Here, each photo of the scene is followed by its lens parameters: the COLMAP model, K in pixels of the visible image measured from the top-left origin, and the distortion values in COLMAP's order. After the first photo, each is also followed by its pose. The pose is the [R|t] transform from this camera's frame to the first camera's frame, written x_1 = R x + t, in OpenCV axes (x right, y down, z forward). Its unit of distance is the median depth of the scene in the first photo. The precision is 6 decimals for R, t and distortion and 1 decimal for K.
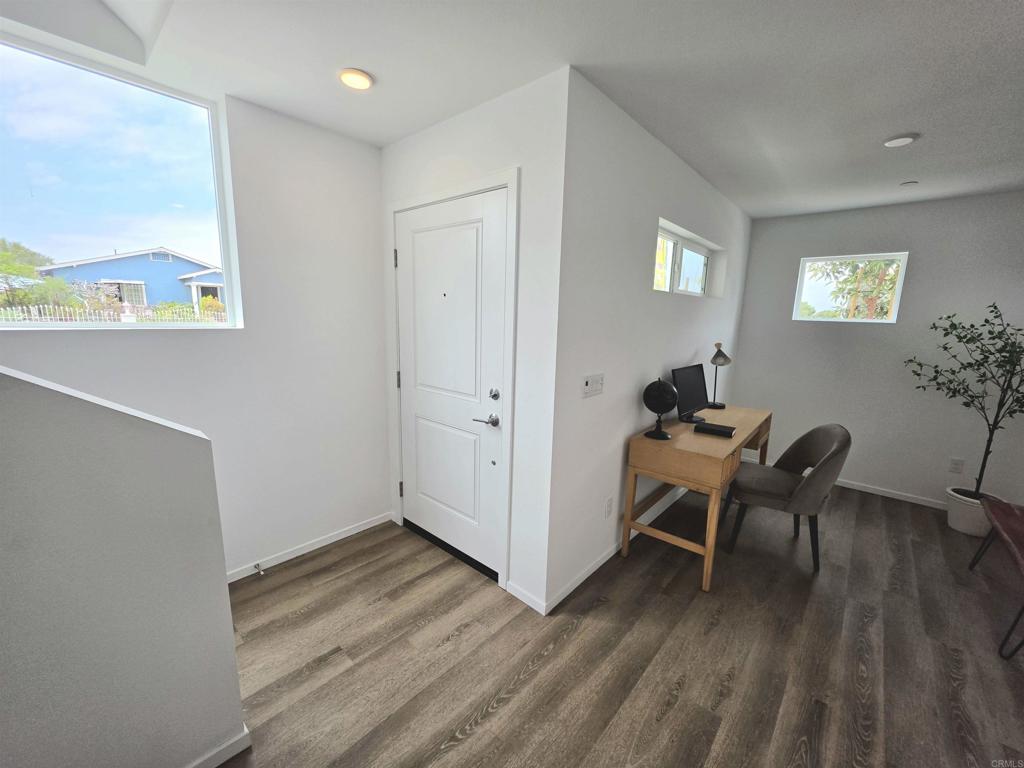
lens RADIAL K [[411.3, 0, 510.8], [0, 411.3, 388.4], [0, 0, 1]] dist [-0.006507, 0.001896]
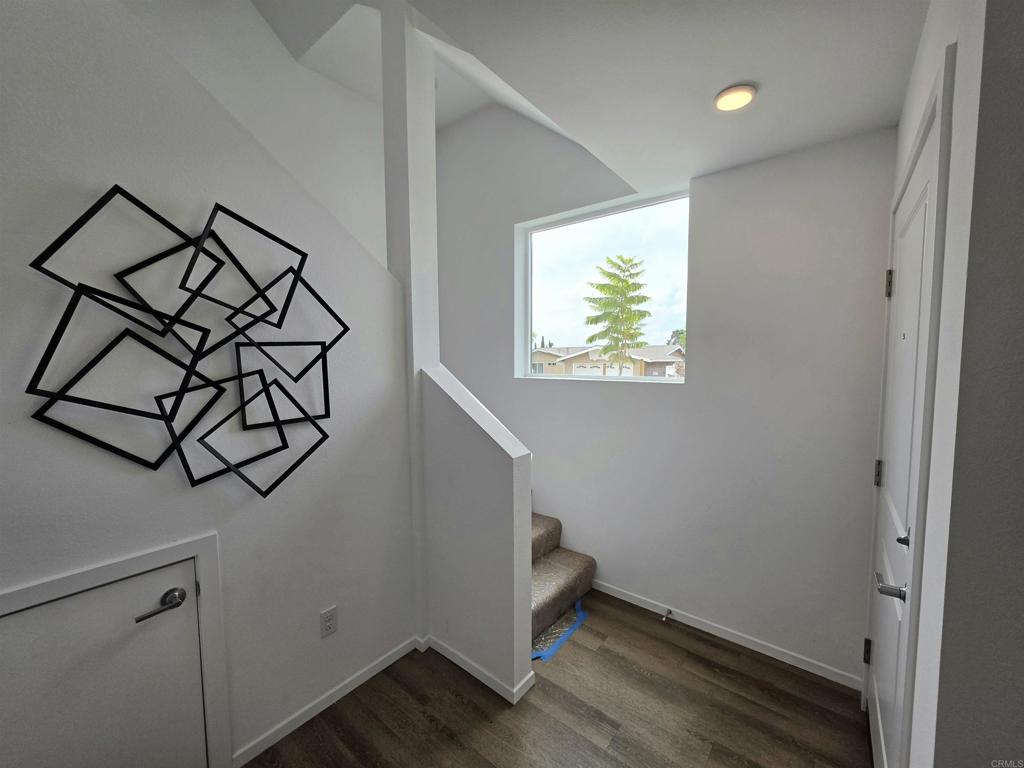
lens RADIAL K [[411.3, 0, 516.5], [0, 411.3, 383.4], [0, 0, 1]] dist [-0.006507, 0.001896]
pose [[0.053688, 0.026402, -0.998209, 0.133275], [-0.179143, 0.983687, 0.016383, -0.027014], [0.982357, 0.177942, 0.057542, 0.169955]]
